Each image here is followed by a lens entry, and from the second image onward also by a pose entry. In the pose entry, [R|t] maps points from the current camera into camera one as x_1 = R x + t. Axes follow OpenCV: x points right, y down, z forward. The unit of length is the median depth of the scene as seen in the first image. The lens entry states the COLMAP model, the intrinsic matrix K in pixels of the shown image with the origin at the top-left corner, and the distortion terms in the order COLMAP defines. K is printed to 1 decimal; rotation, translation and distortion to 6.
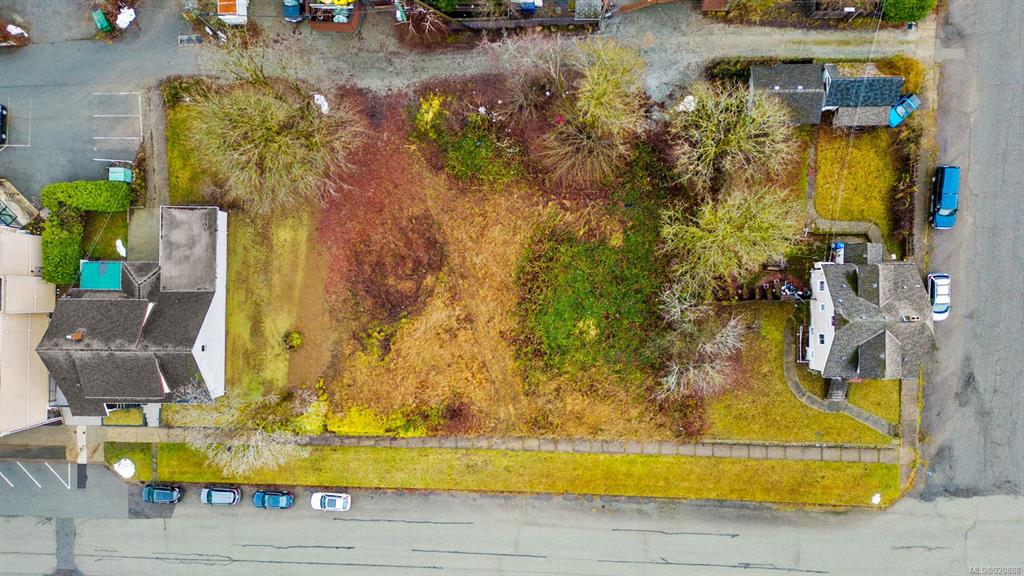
lens RADIAL K [[707.0, 0, 512.0], [0, 707.0, 288.0], [0, 0, 1]] dist [0.092910, -0.094040]
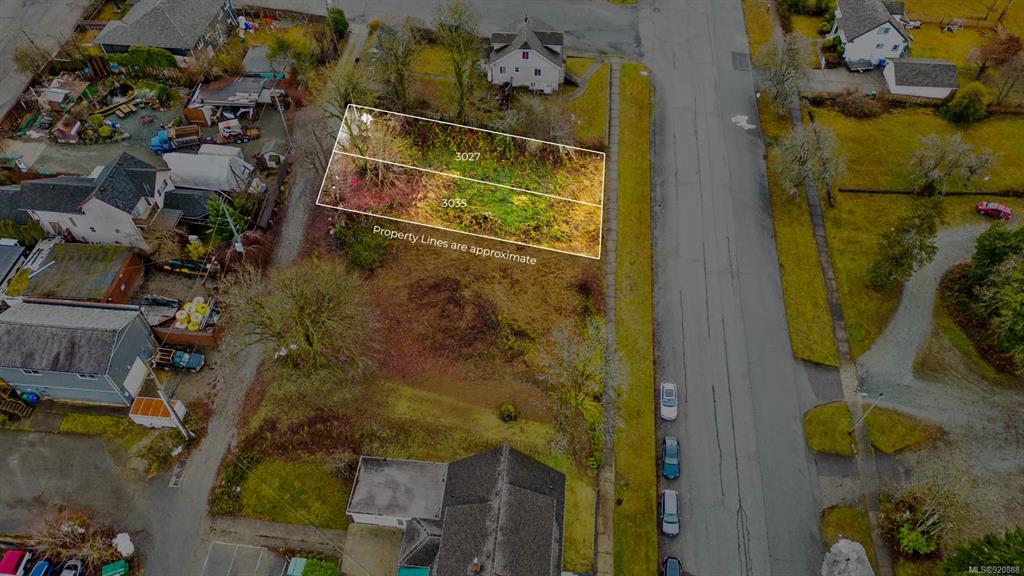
lens RADIAL K [[707.0, 0, 512.0], [0, 707.0, 288.0], [0, 0, 1]] dist [0.092910, -0.094040]
pose [[0.089747, -0.758464, 0.645506, -0.829990], [0.995914, 0.074881, -0.050481, 0.117445], [-0.010049, 0.647399, 0.762085, 0.126074]]
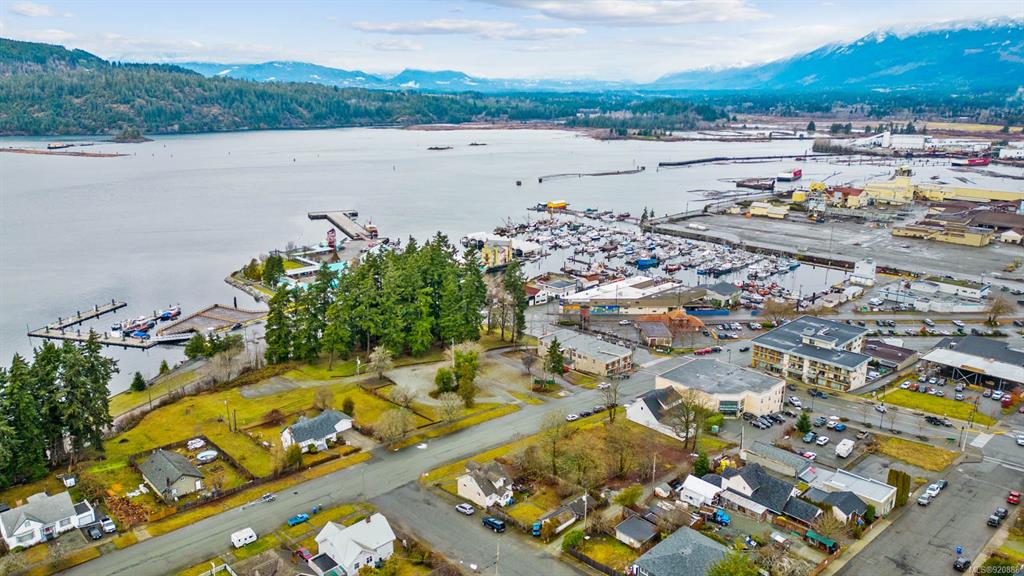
lens RADIAL K [[707.0, 0, 512.0], [0, 707.0, 288.0], [0, 0, 1]] dist [0.092910, -0.094040]
pose [[-0.720583, 0.194322, -0.665581, 1.717588], [-0.693224, -0.182319, 0.697281, -1.423839], [0.014149, 0.963846, 0.266084, -0.241323]]
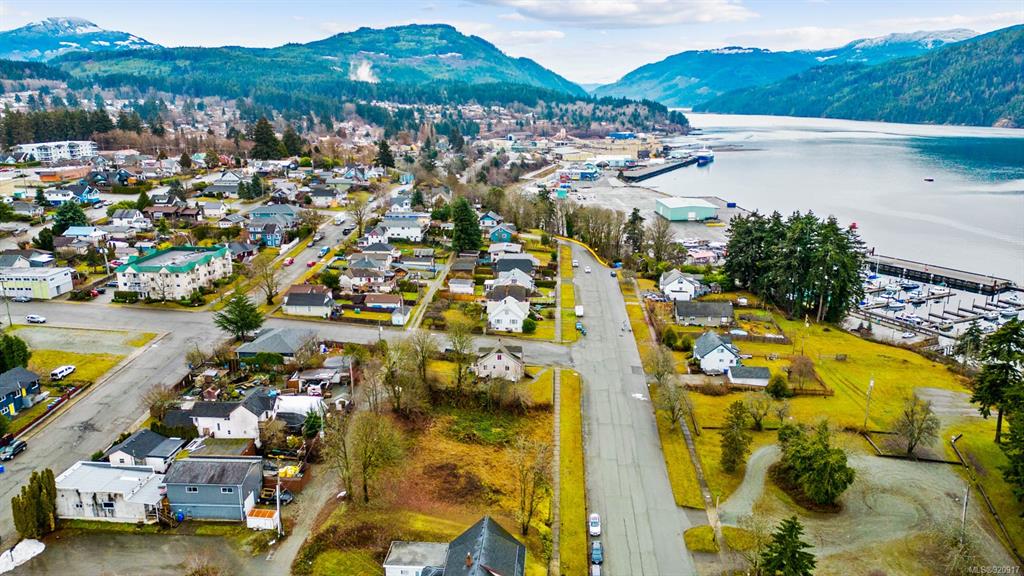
lens RADIAL K [[707.0, 0, 512.0], [0, 707.0, 288.0], [0, 0, 1]] dist [0.092910, -0.094040]
pose [[0.061202, -0.243588, 0.967946, -1.674003], [0.998053, 0.026643, -0.056401, 0.198129], [-0.012051, 0.969513, 0.244745, 0.133536]]
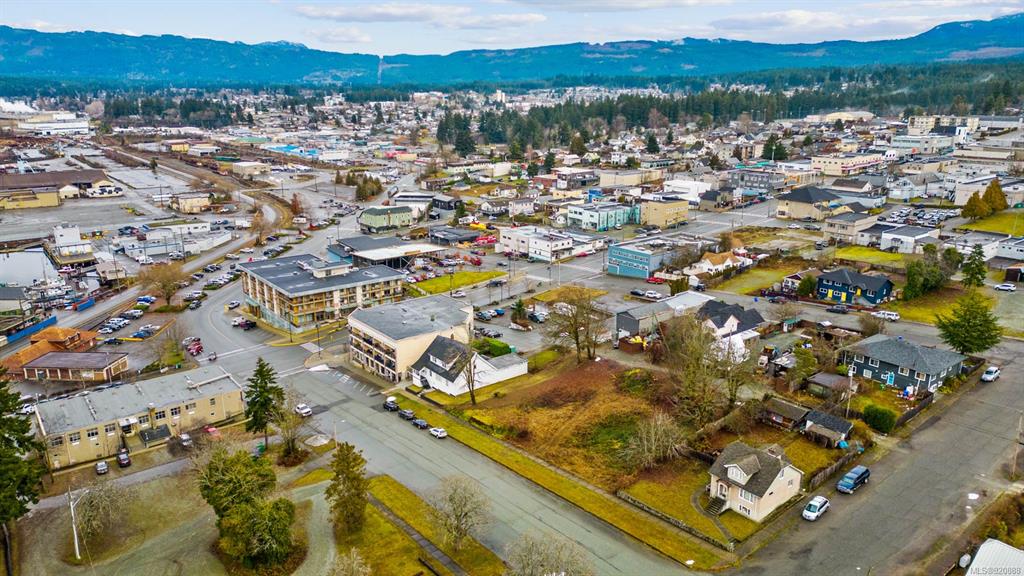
lens RADIAL K [[707.0, 0, 512.0], [0, 707.0, 288.0], [0, 0, 1]] dist [0.092910, -0.094040]
pose [[0.621911, 0.223138, -0.750624, 1.100992], [-0.783085, 0.179609, -0.595414, 1.149461], [0.001960, 0.958097, 0.286437, 0.176630]]
